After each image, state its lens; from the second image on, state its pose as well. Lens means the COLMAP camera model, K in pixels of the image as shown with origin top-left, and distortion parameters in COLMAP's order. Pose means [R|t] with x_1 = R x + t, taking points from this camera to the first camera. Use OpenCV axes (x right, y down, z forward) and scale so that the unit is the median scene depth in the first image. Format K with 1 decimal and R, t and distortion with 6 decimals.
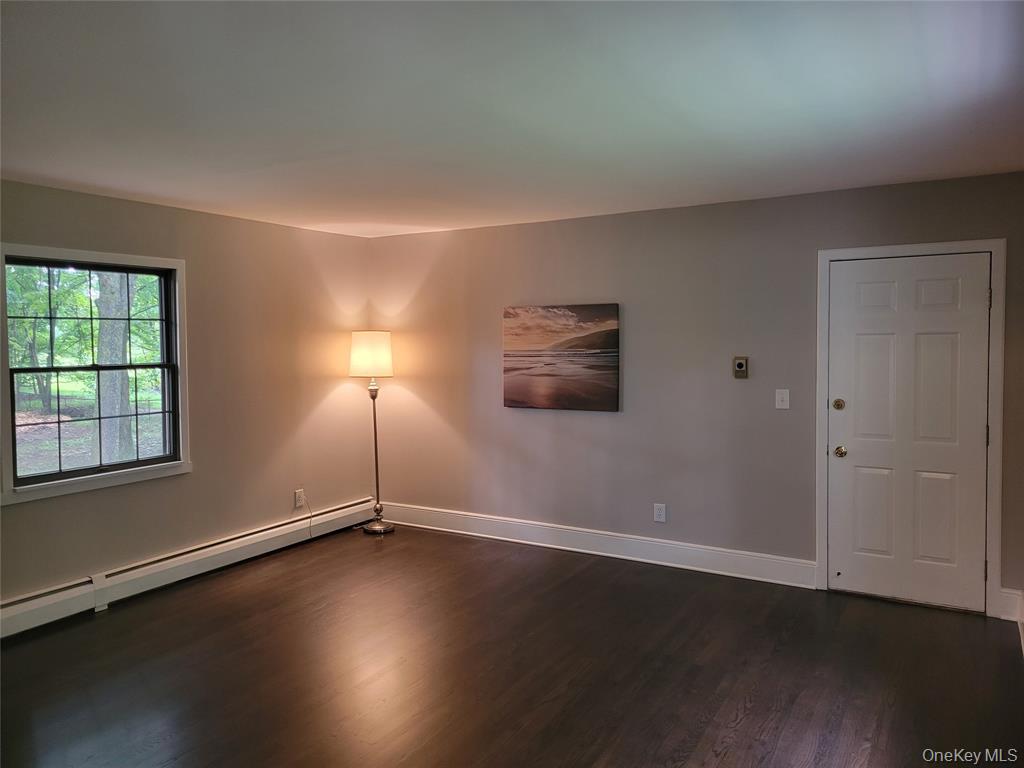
lens RADIAL K [[776.4, 0, 505.1], [0, 776.4, 380.3], [0, 0, 1]] dist [0.047447, -0.002668]
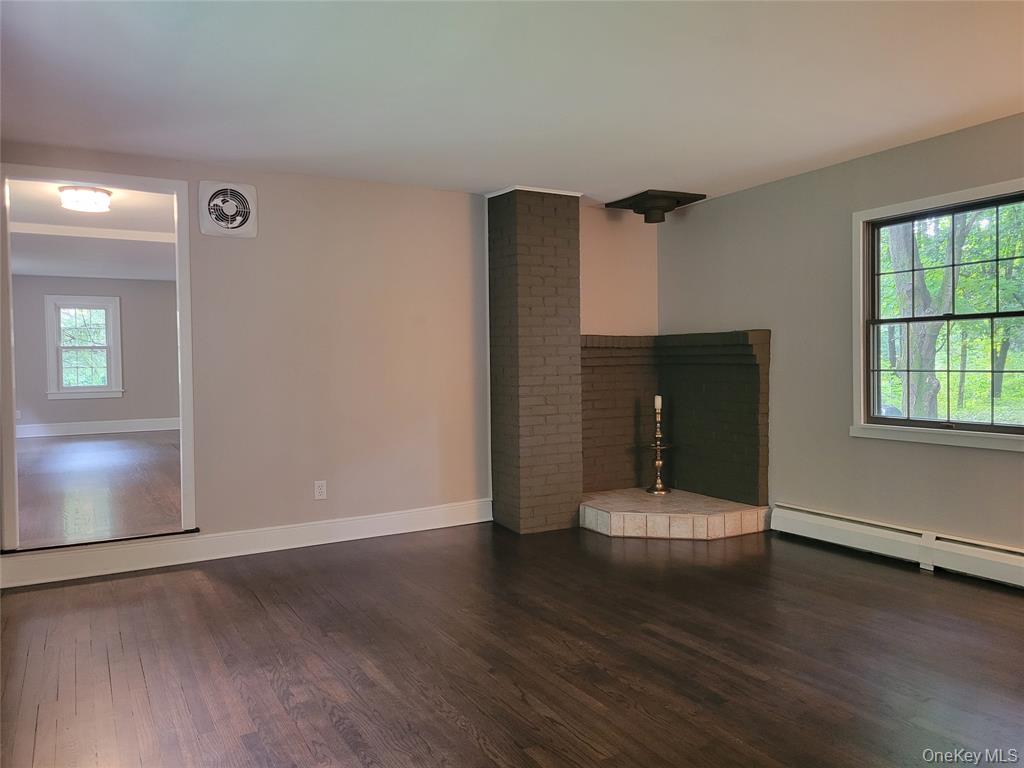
lens RADIAL K [[776.4, 0, 505.1], [0, 776.4, 380.3], [0, 0, 1]] dist [0.047447, -0.002668]
pose [[-0.501734, 0.037538, -0.864207, 0.582220], [-0.032117, 0.997561, 0.061976, 0.017626], [0.864426, 0.058851, -0.499304, 1.038572]]
